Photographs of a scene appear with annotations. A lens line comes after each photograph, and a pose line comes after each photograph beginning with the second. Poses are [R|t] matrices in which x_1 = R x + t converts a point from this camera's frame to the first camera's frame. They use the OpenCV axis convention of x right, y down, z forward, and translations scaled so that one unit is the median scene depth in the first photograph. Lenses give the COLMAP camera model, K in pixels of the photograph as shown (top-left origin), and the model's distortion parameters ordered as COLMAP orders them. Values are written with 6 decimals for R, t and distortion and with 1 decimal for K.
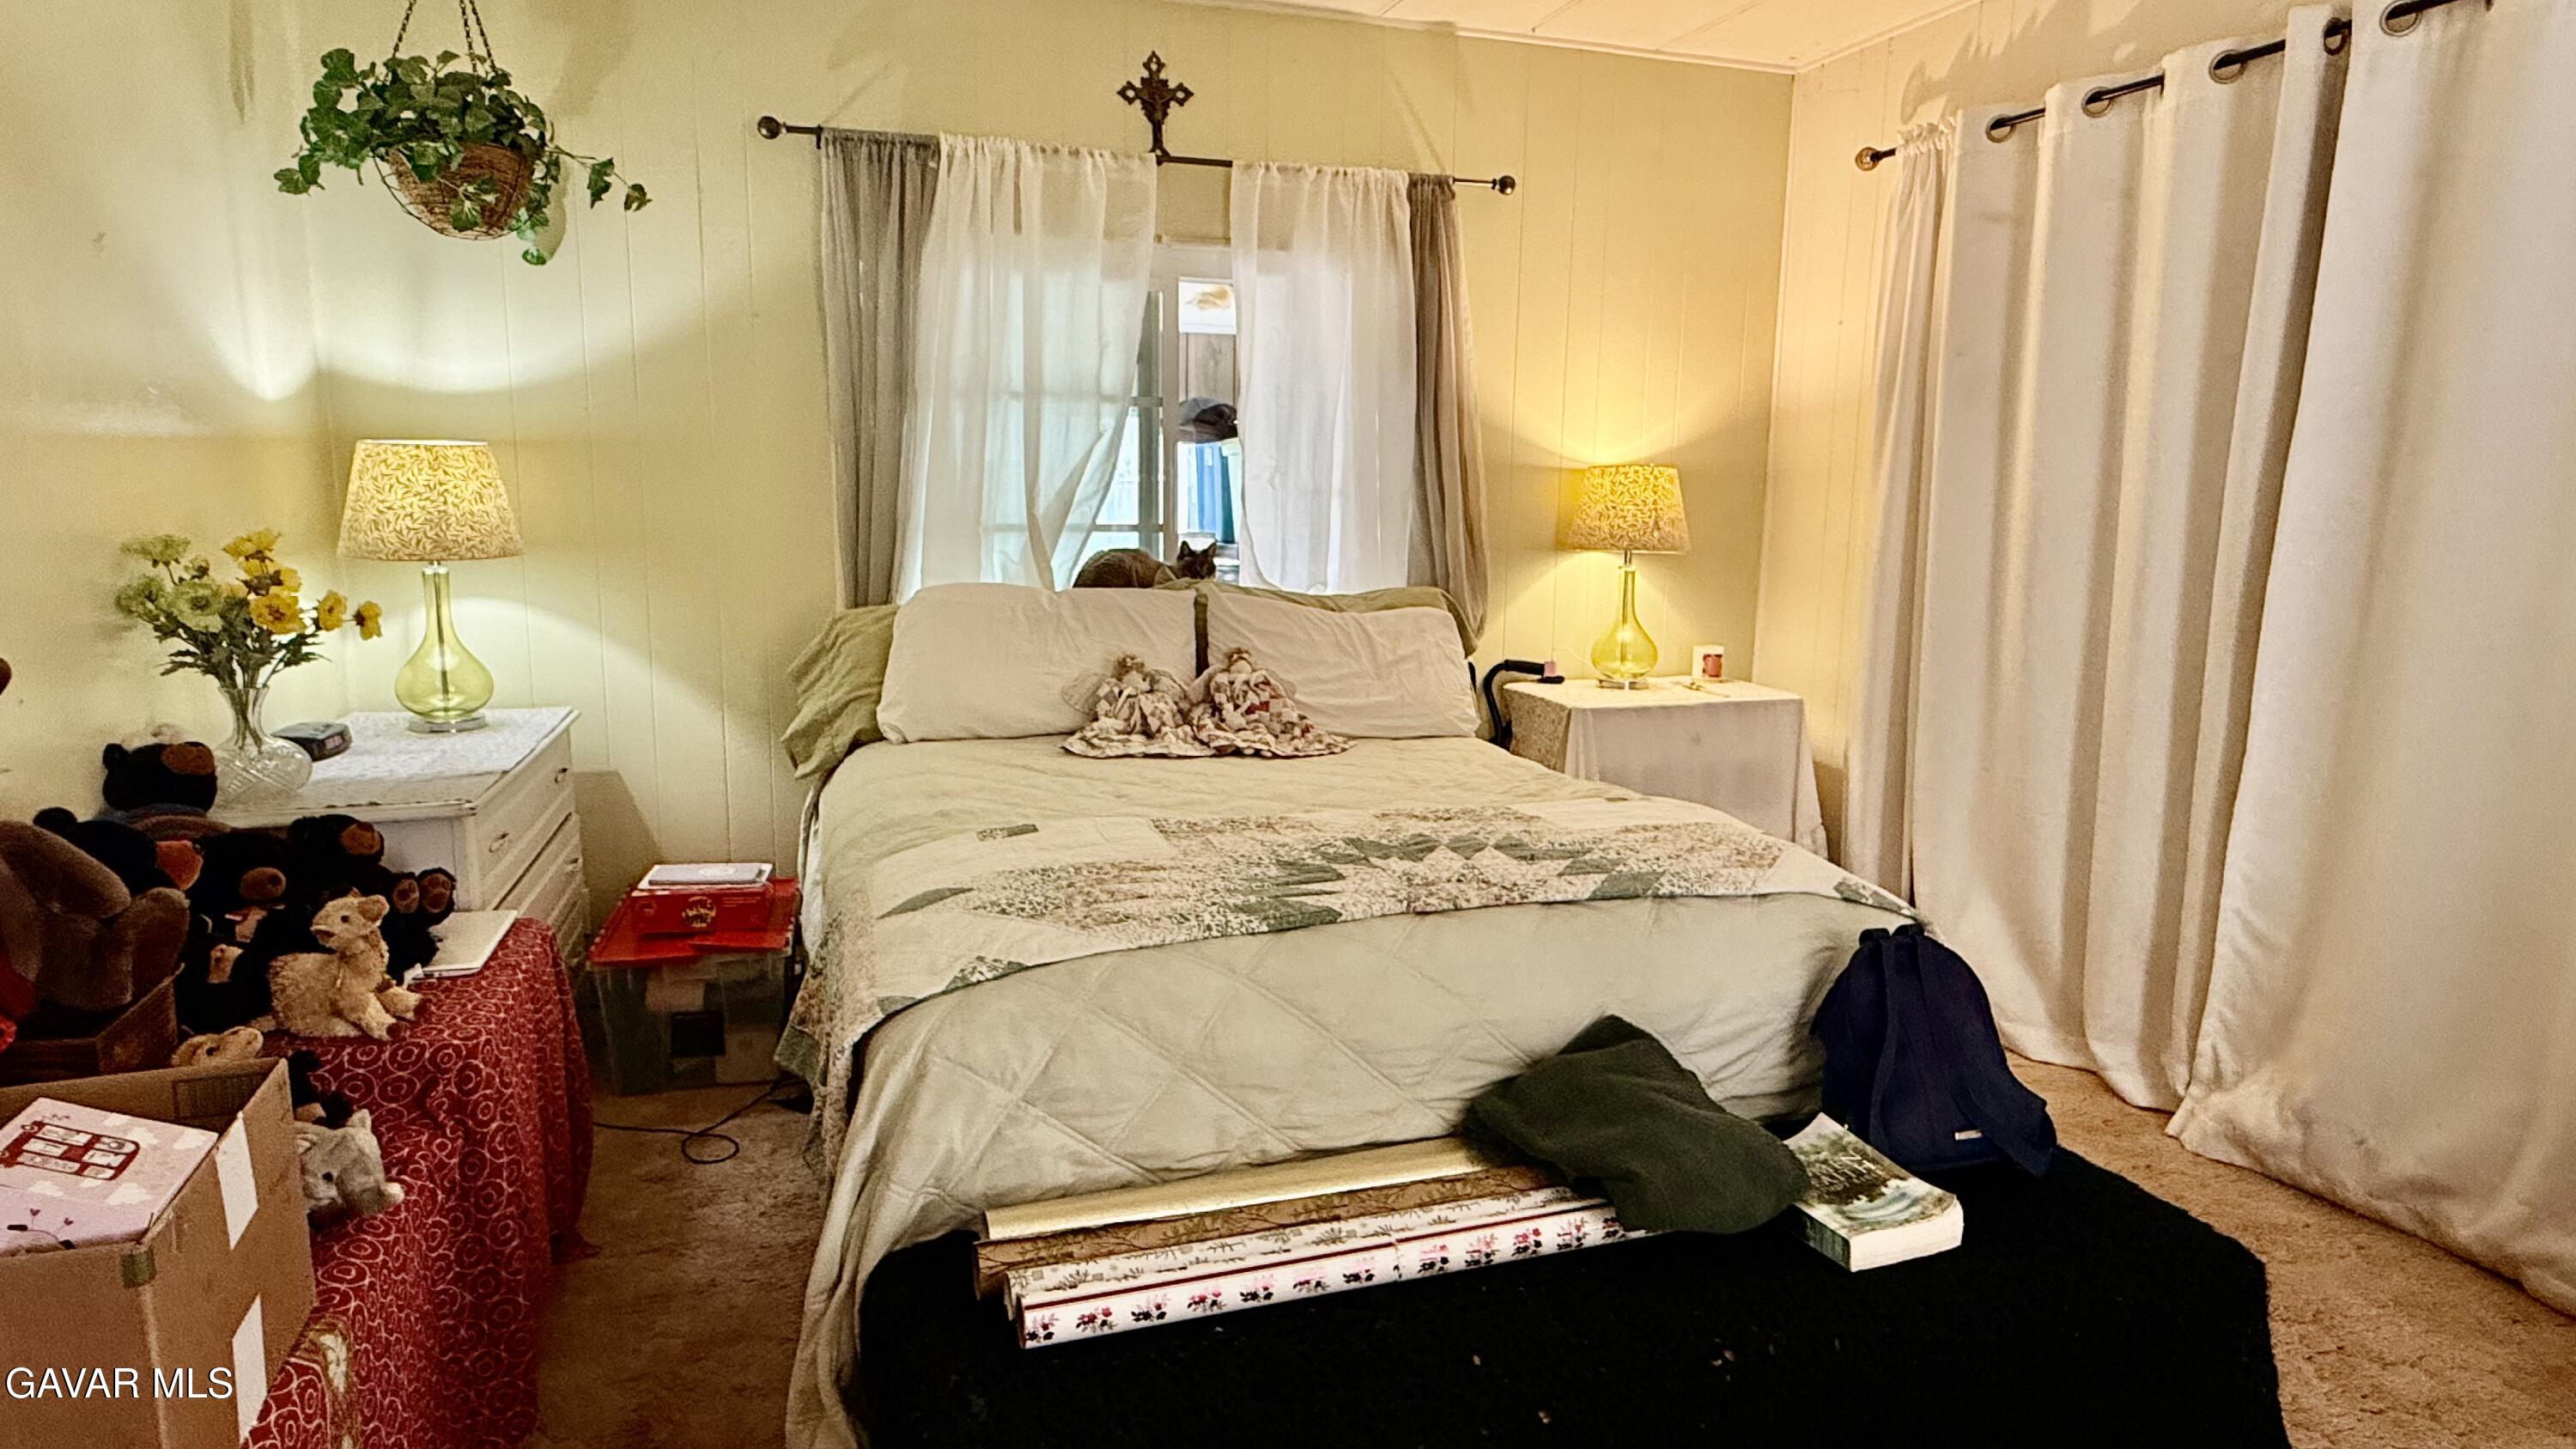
lens RADIAL K [[1449.1, 0, 1276.3], [0, 1449.1, 726.2], [0, 0, 1]] dist [-0.003497, 0.000456]
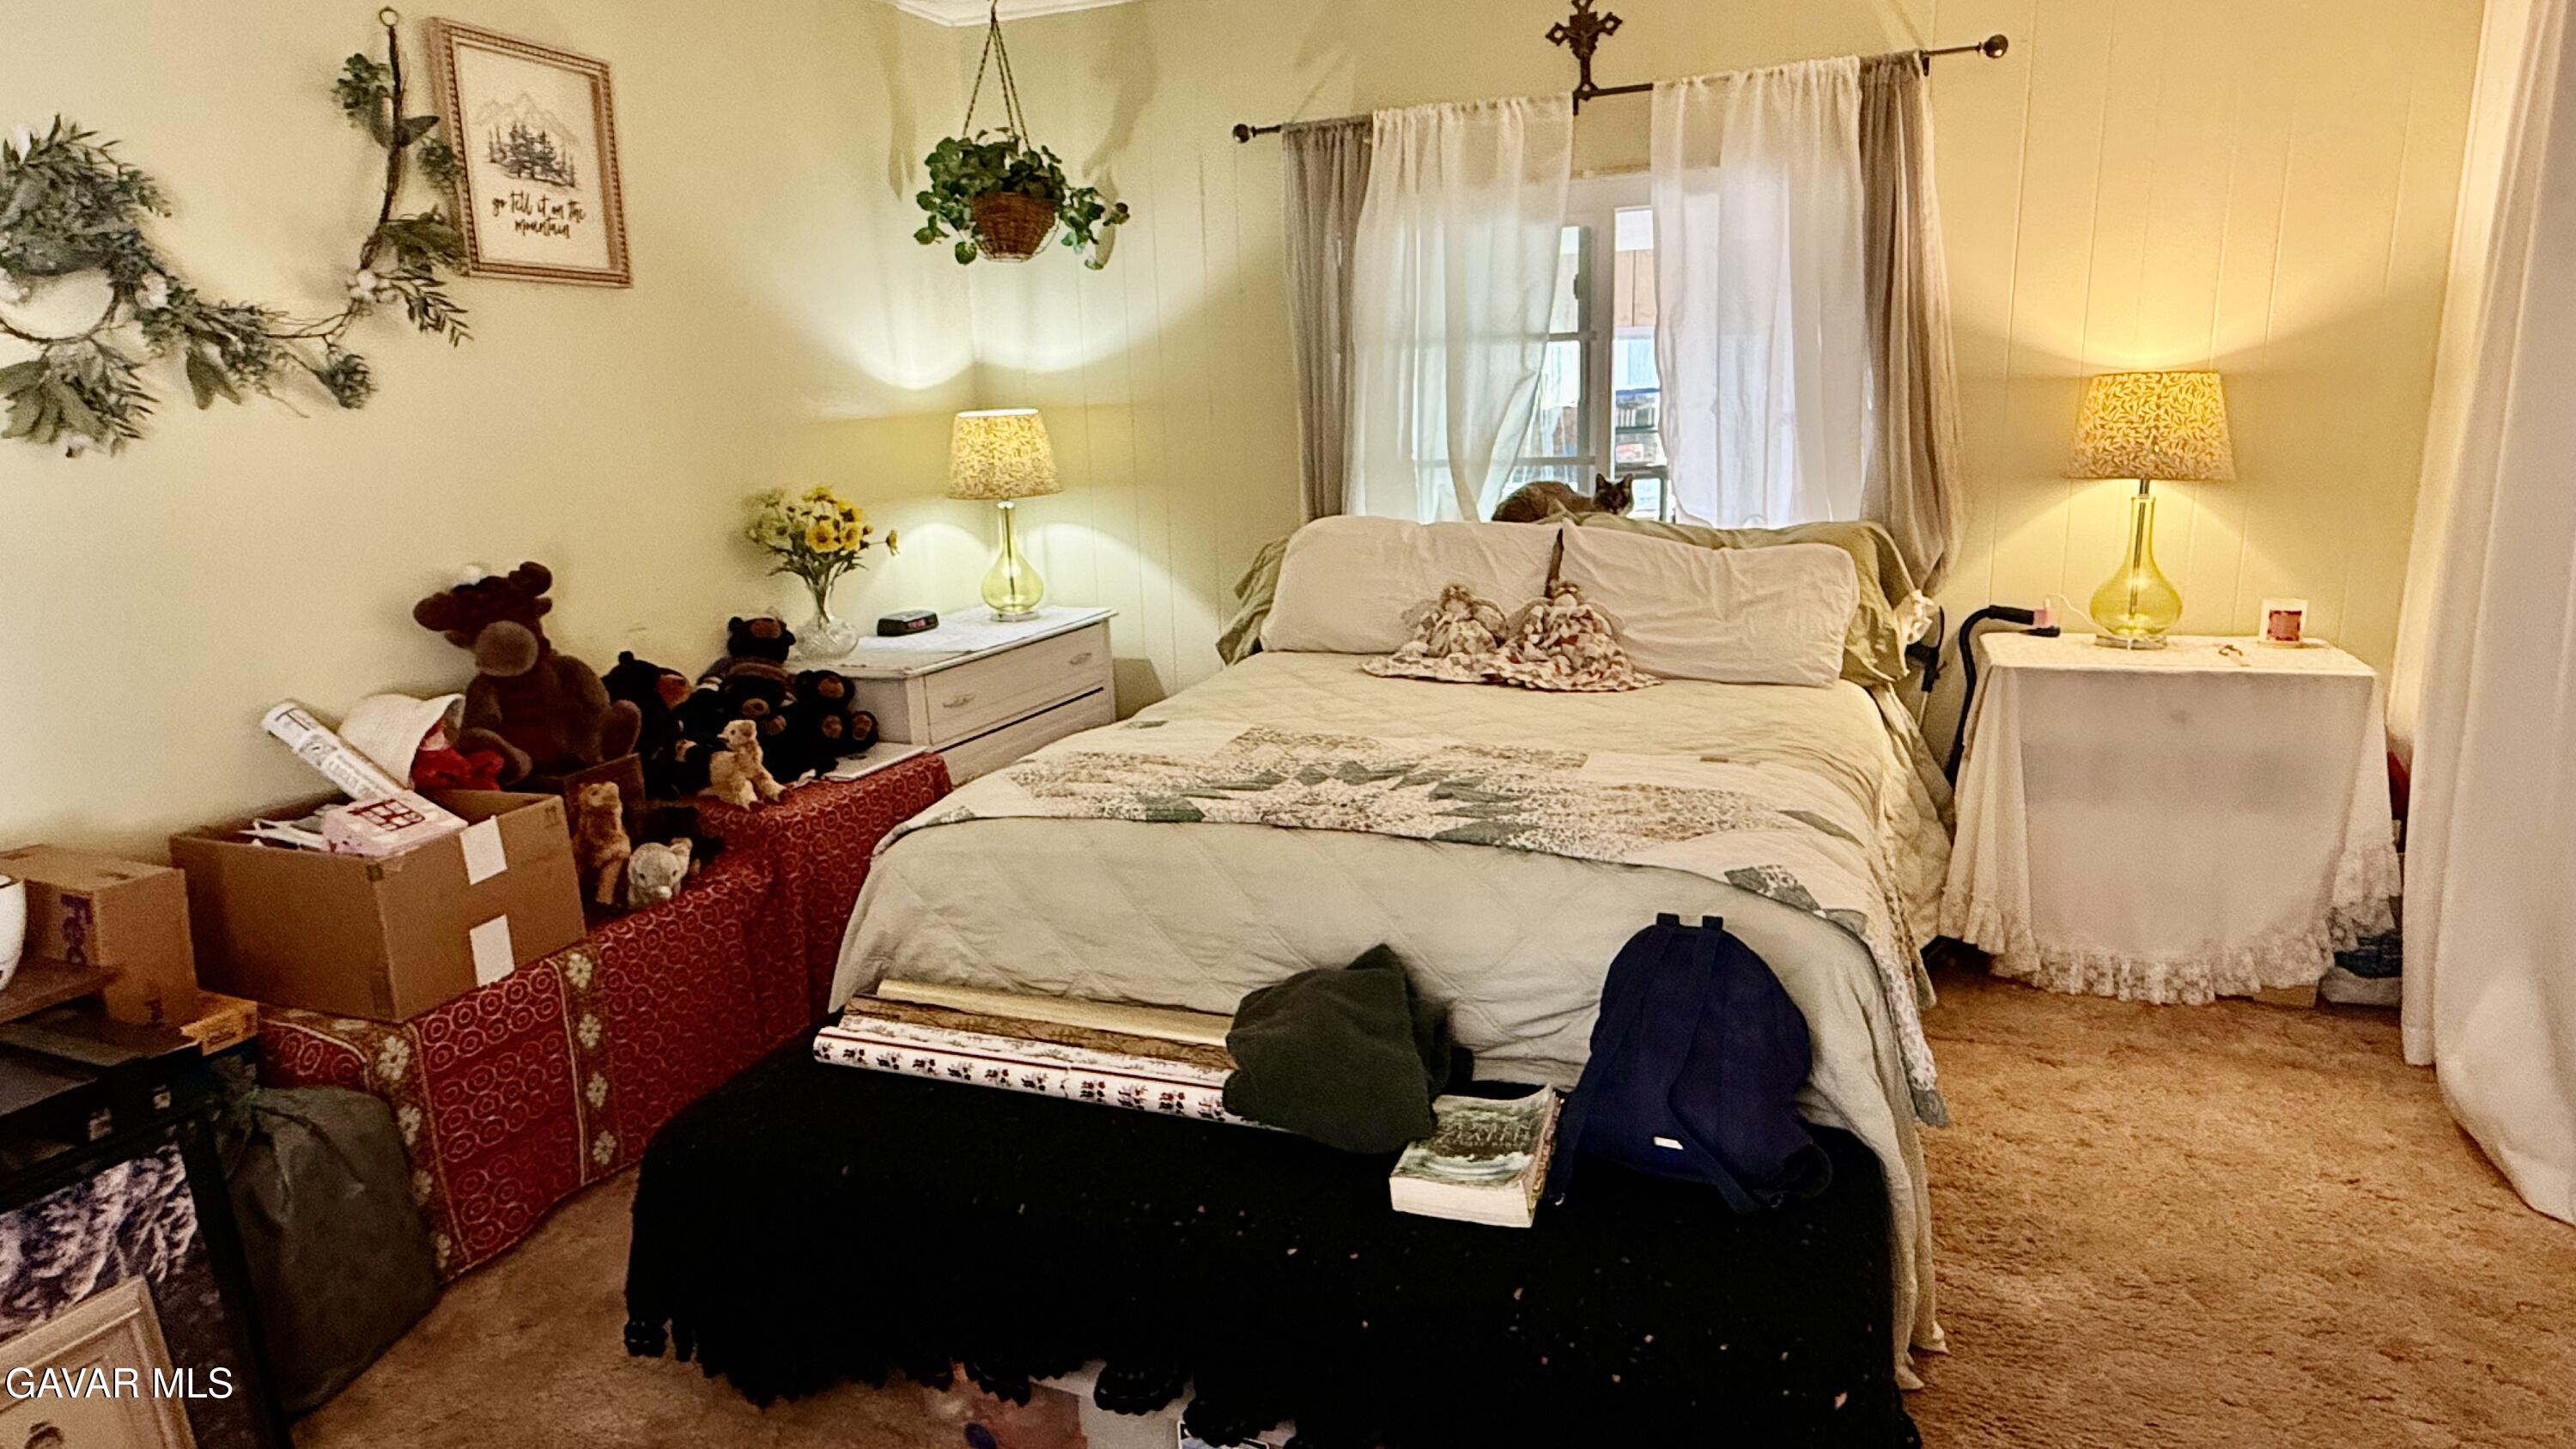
lens RADIAL K [[1449.1, 0, 1276.3], [0, 1449.1, 726.2], [0, 0, 1]] dist [-0.003497, 0.000456]
pose [[0.771926, 0.099189, -0.627926, 0.453183], [-0.060384, 0.994727, 0.082899, -0.023963], [0.632838, -0.026076, 0.773845, 0.070994]]
